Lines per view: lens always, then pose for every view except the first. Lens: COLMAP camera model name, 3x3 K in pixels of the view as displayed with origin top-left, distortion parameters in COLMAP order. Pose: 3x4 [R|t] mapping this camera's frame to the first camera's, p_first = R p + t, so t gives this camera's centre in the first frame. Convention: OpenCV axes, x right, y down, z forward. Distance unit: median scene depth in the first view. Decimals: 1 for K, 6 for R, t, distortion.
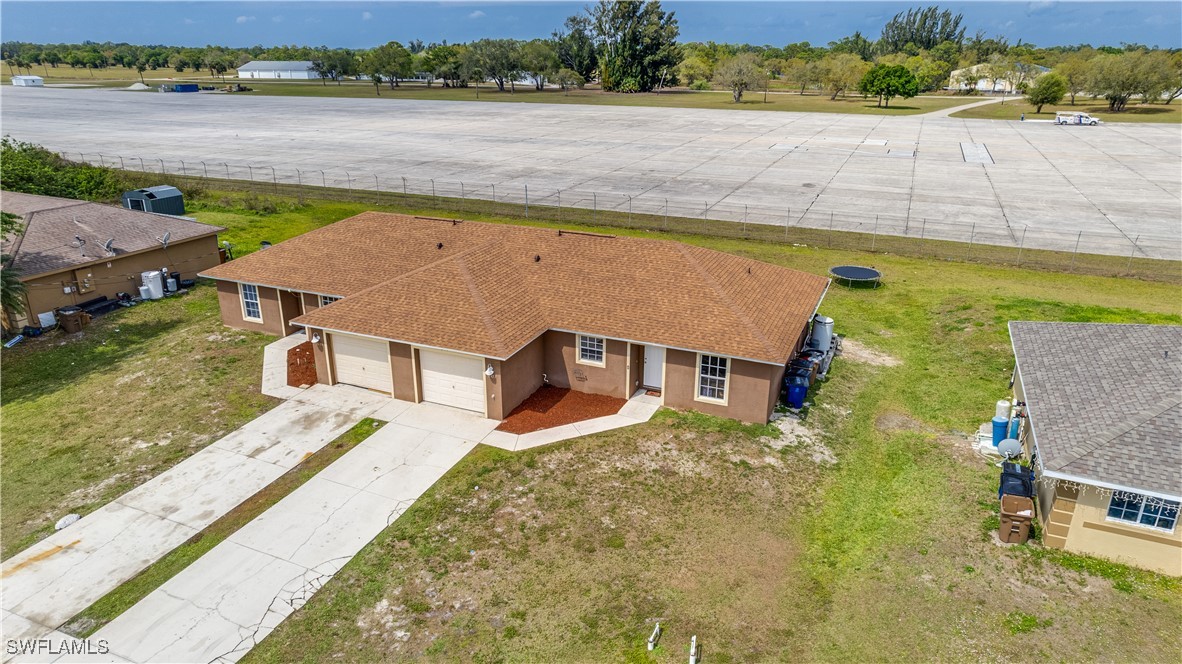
lens RADIAL K [[769.7, 0, 589.6], [0, 769.7, 350.4], [0, 0, 1]] dist [-0.043024, 0.055018]
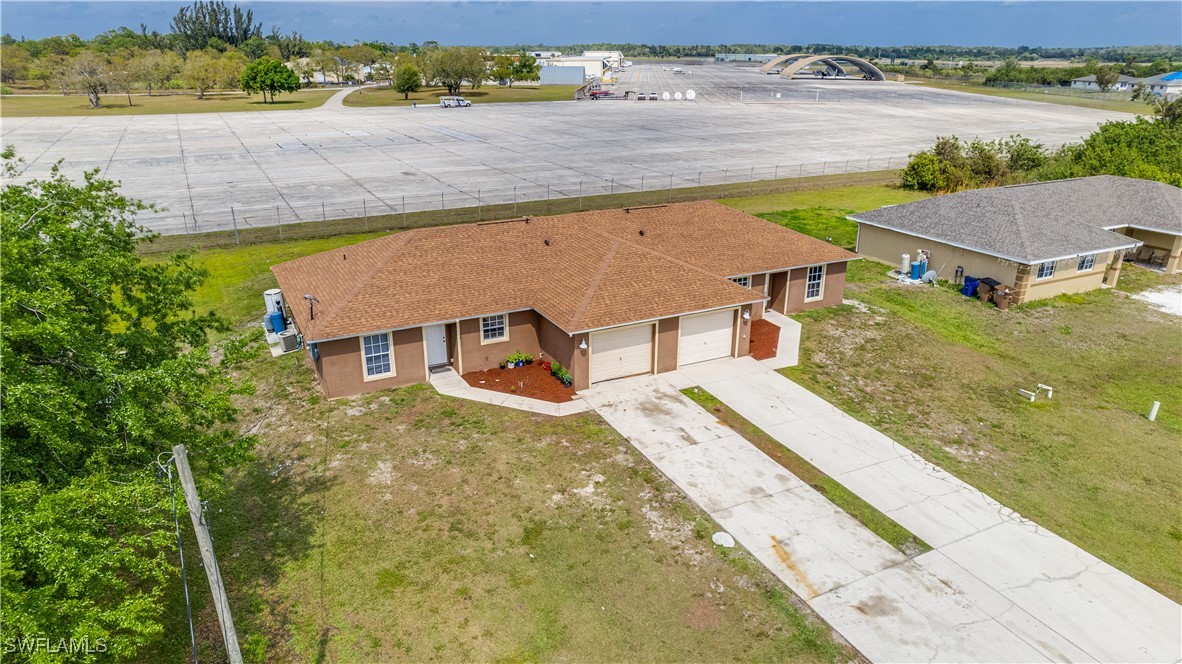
lens RADIAL K [[769.7, 0, 589.6], [0, 769.7, 350.4], [0, 0, 1]] dist [-0.043024, 0.055018]
pose [[0.636680, -0.285809, 0.716207, -0.993564], [0.281502, 0.950824, 0.129192, -0.124395], [-0.717911, 0.119360, 0.685826, 0.299209]]
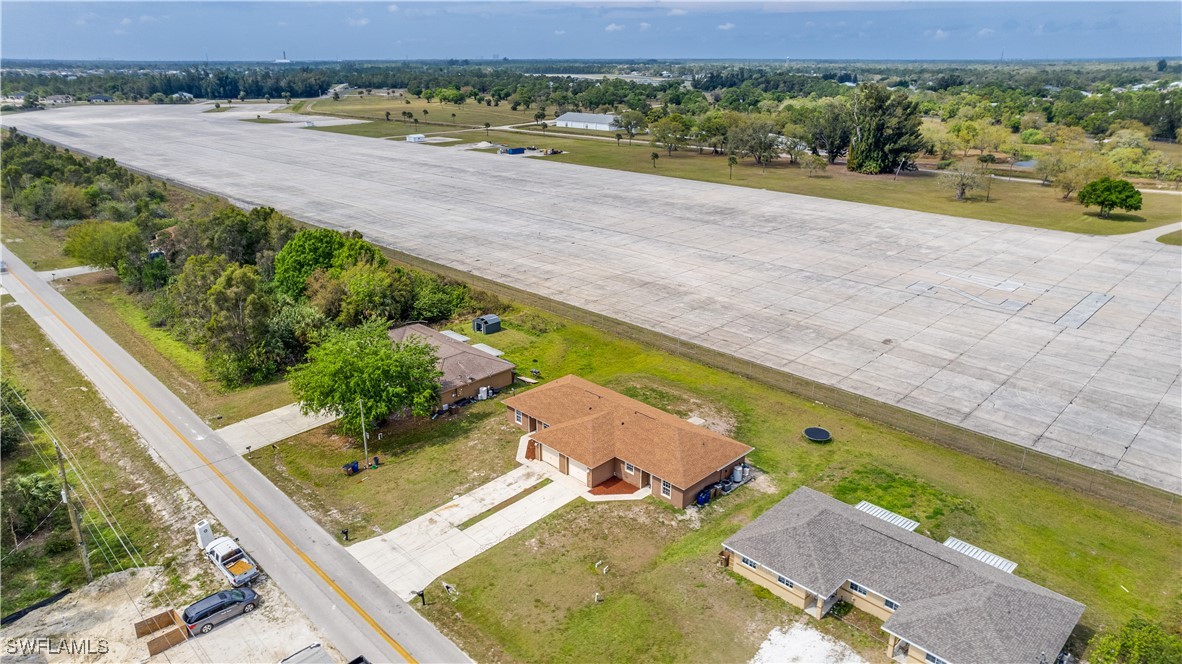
lens RADIAL K [[762.5, 0, 584.9], [0, 762.5, 331.6], [0, 0, 1]] dist [-0.036693, 0.052216]
pose [[0.927916, 0.122158, -0.352206, 0.662090], [-0.130942, 0.991389, -0.001125, -0.402650], [0.349036, 0.047162, 0.935922, -1.394812]]
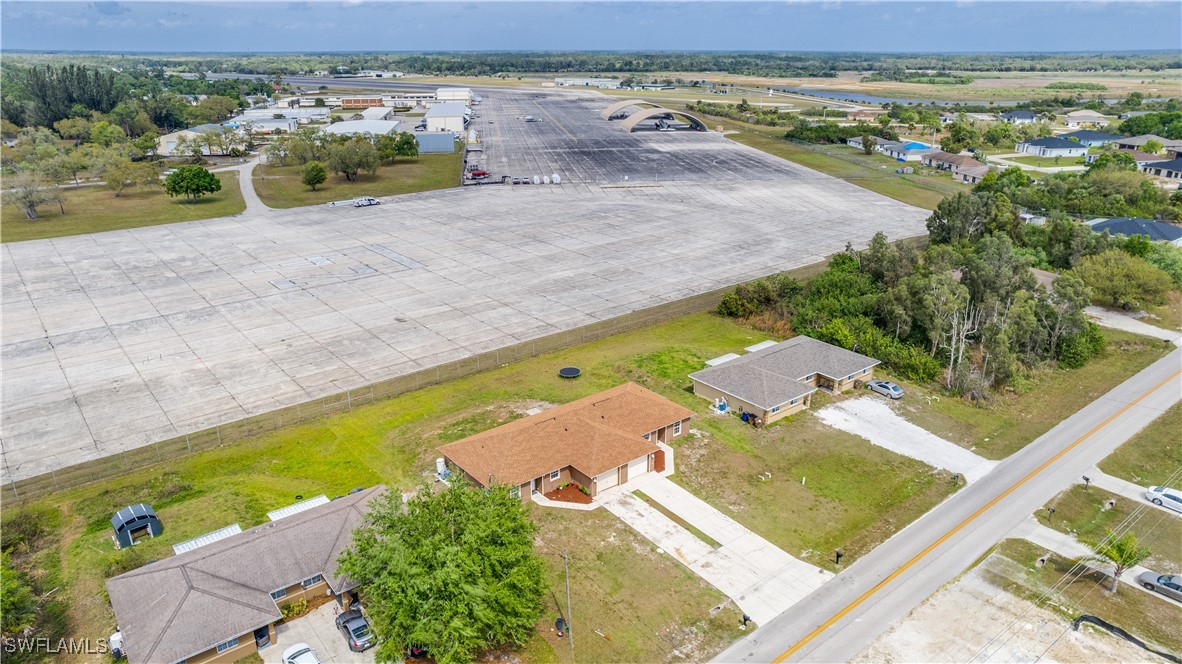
lens RADIAL K [[769.7, 0, 589.6], [0, 769.7, 350.4], [0, 0, 1]] dist [-0.043024, 0.055018]
pose [[0.467664, -0.330028, 0.819983, -2.156889], [0.324772, 0.926949, 0.187851, -0.836614], [-0.822079, 0.178456, 0.540685, -0.404981]]
